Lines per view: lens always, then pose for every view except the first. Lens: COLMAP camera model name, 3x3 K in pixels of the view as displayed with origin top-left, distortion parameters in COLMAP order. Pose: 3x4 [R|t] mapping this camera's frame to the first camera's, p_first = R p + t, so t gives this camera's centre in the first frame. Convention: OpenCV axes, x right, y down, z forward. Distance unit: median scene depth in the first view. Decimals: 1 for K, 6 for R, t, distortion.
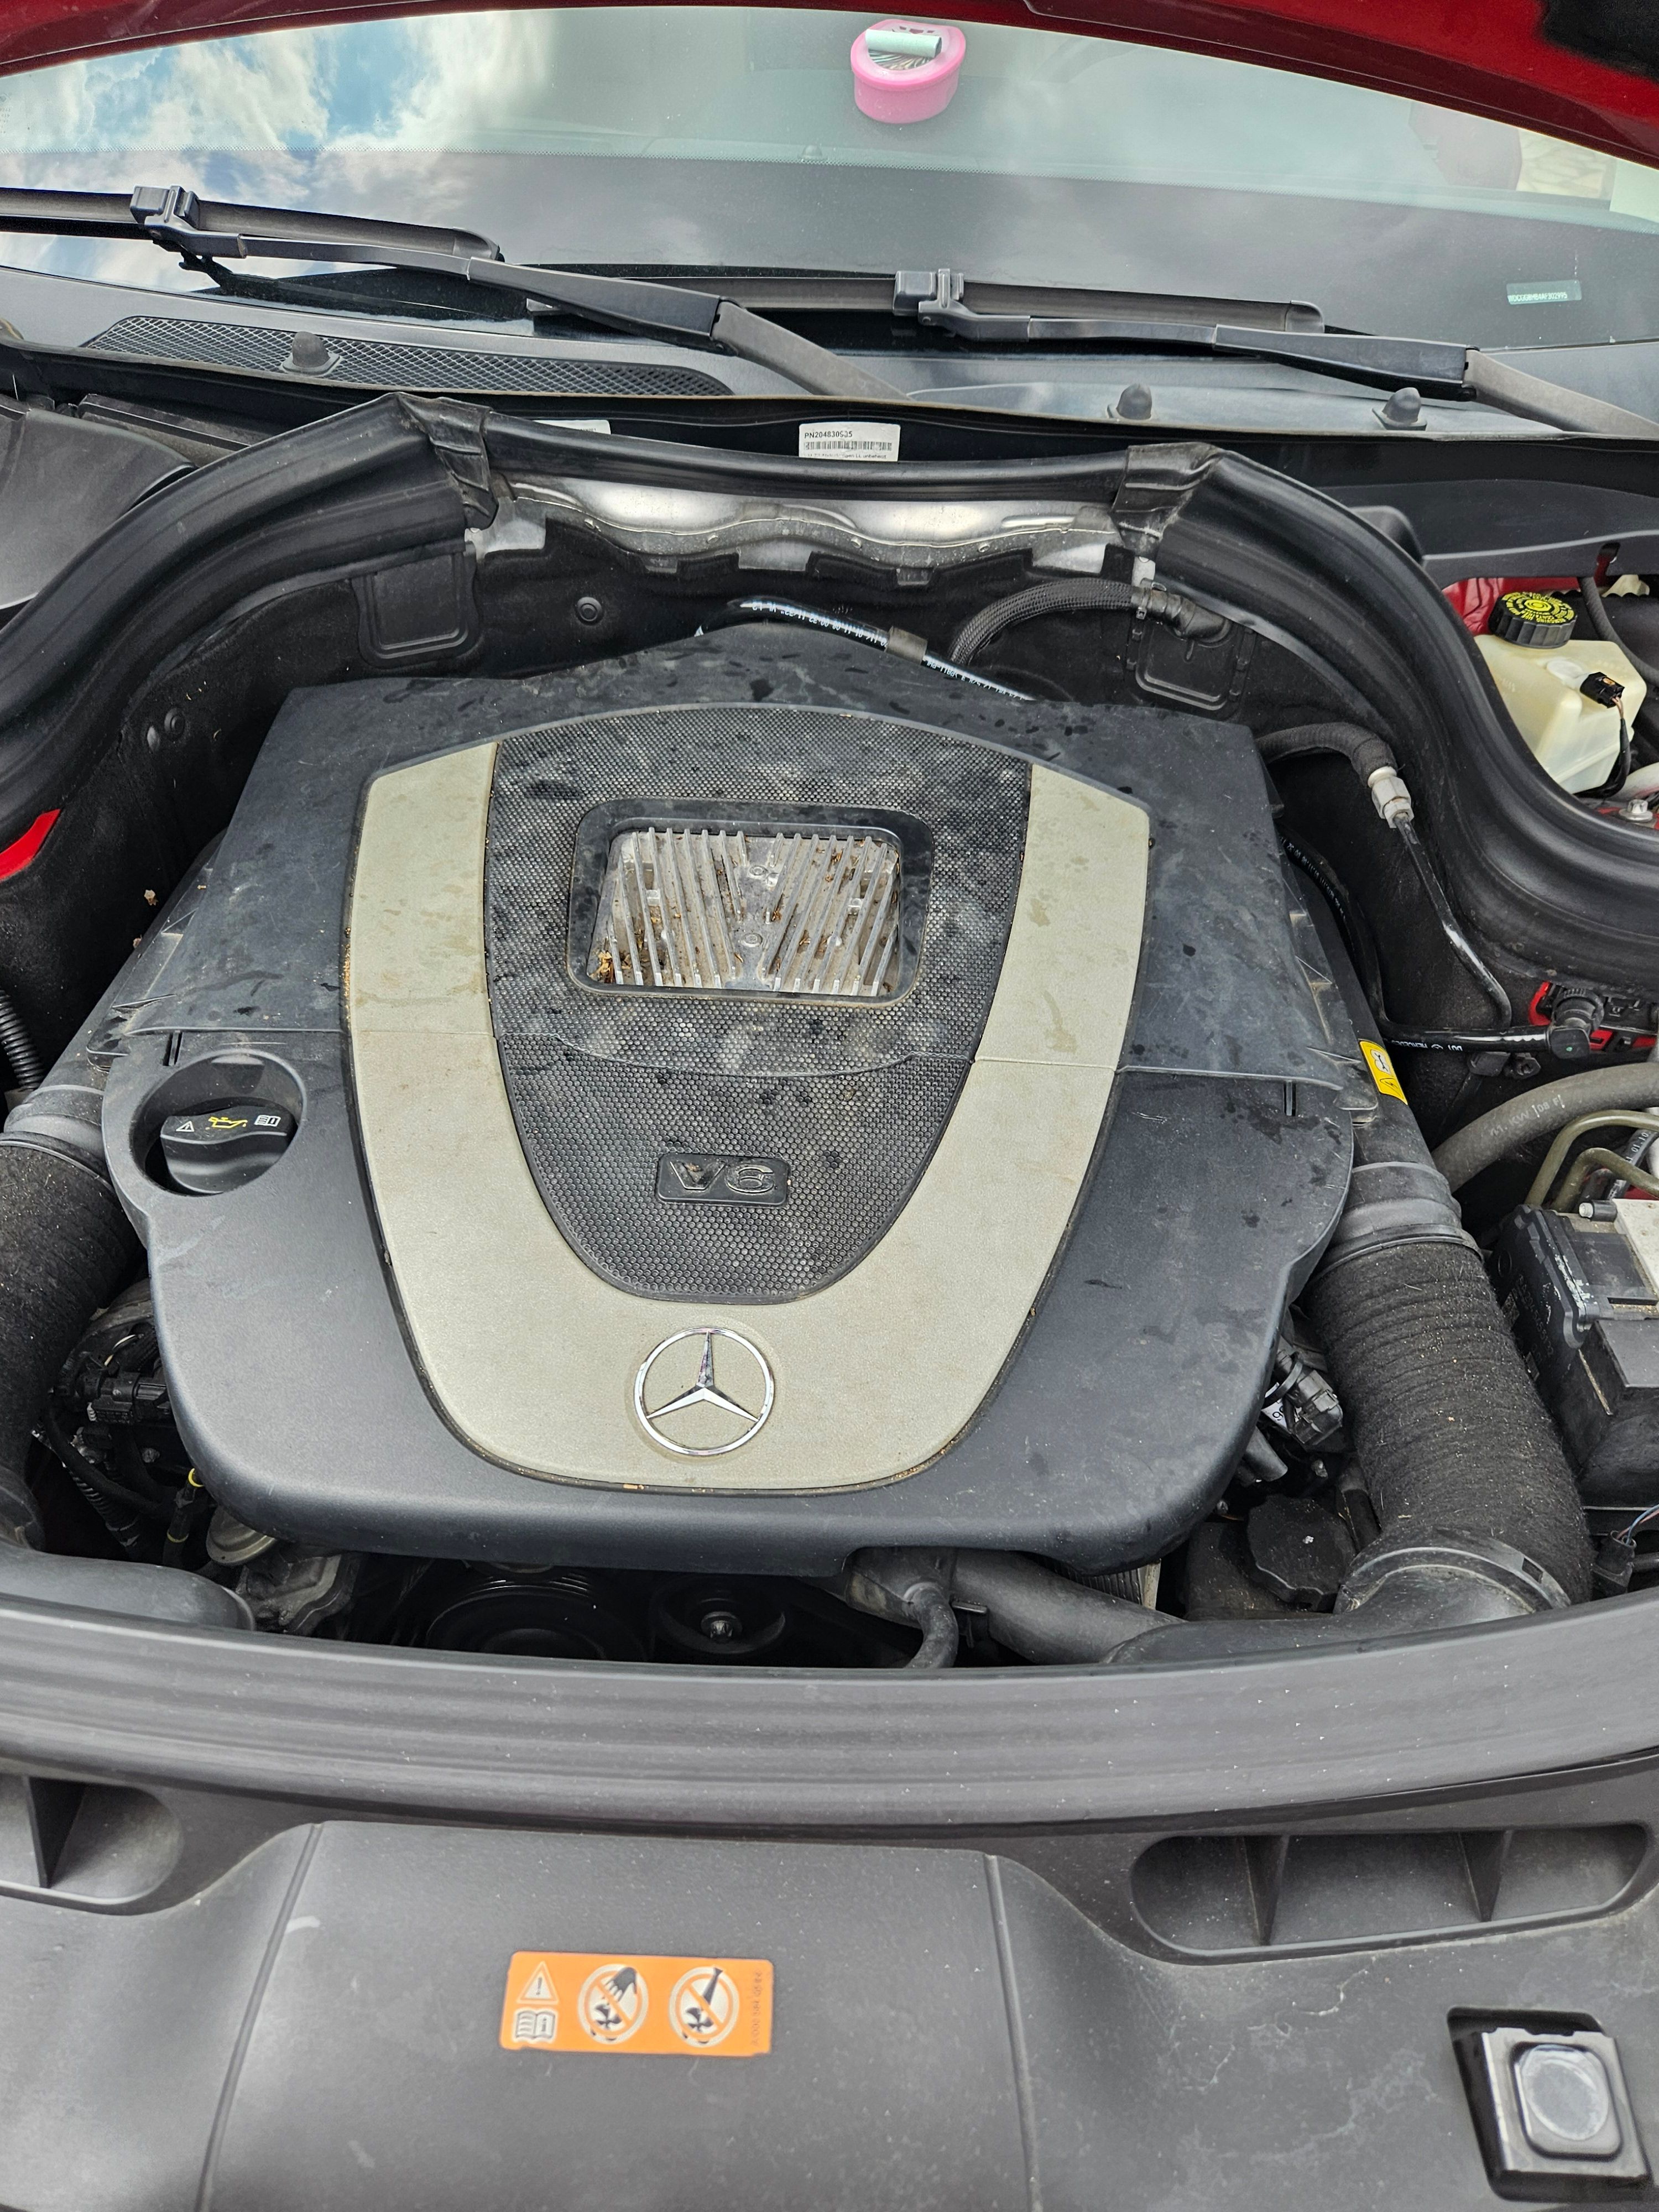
lens RADIAL K [[1623.2, 0, 824.3], [0, 1623.2, 1120.1], [0, 0, 1]] dist [0.034058, -0.005115]
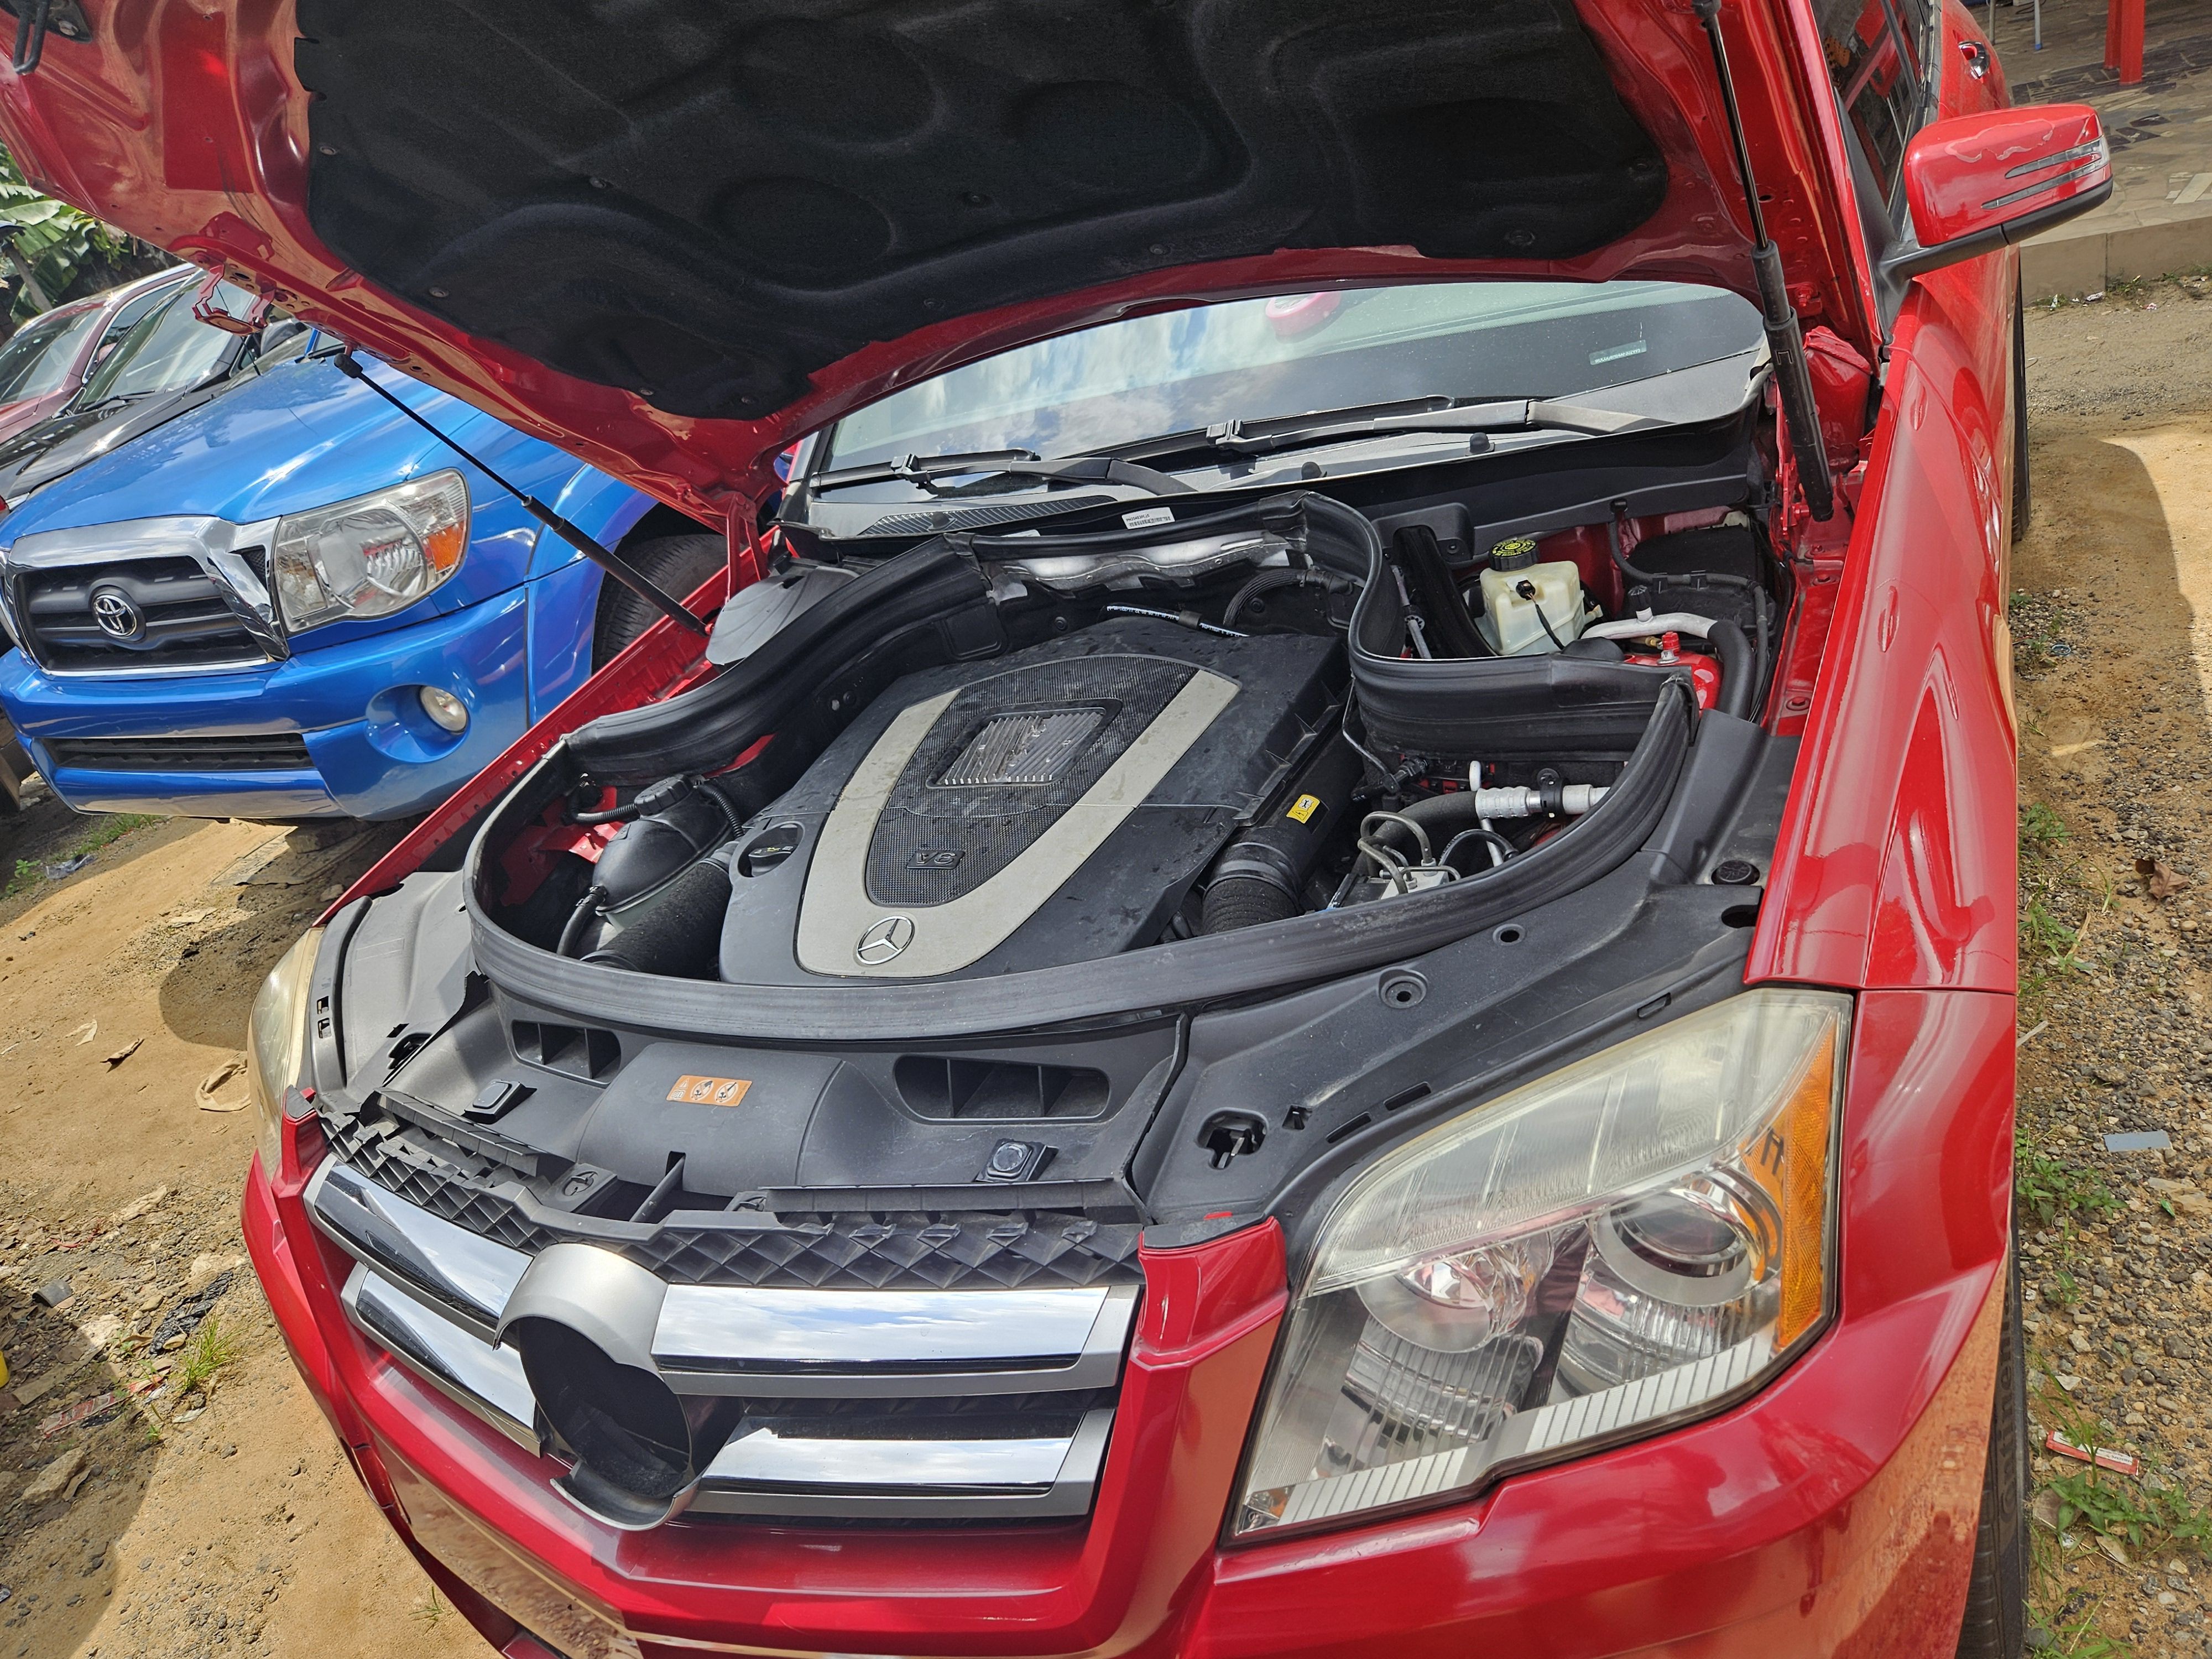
lens RADIAL K [[1500.1, 0, 1111.6], [0, 1500.1, 822.6], [0, 0, 1]] dist [0.051236, -0.043846]
pose [[0.861288, -0.058333, -0.504758, 0.826372], [-0.049631, 0.978980, -0.197823, 0.267568], [0.505687, 0.195434, 0.840289, -0.399493]]
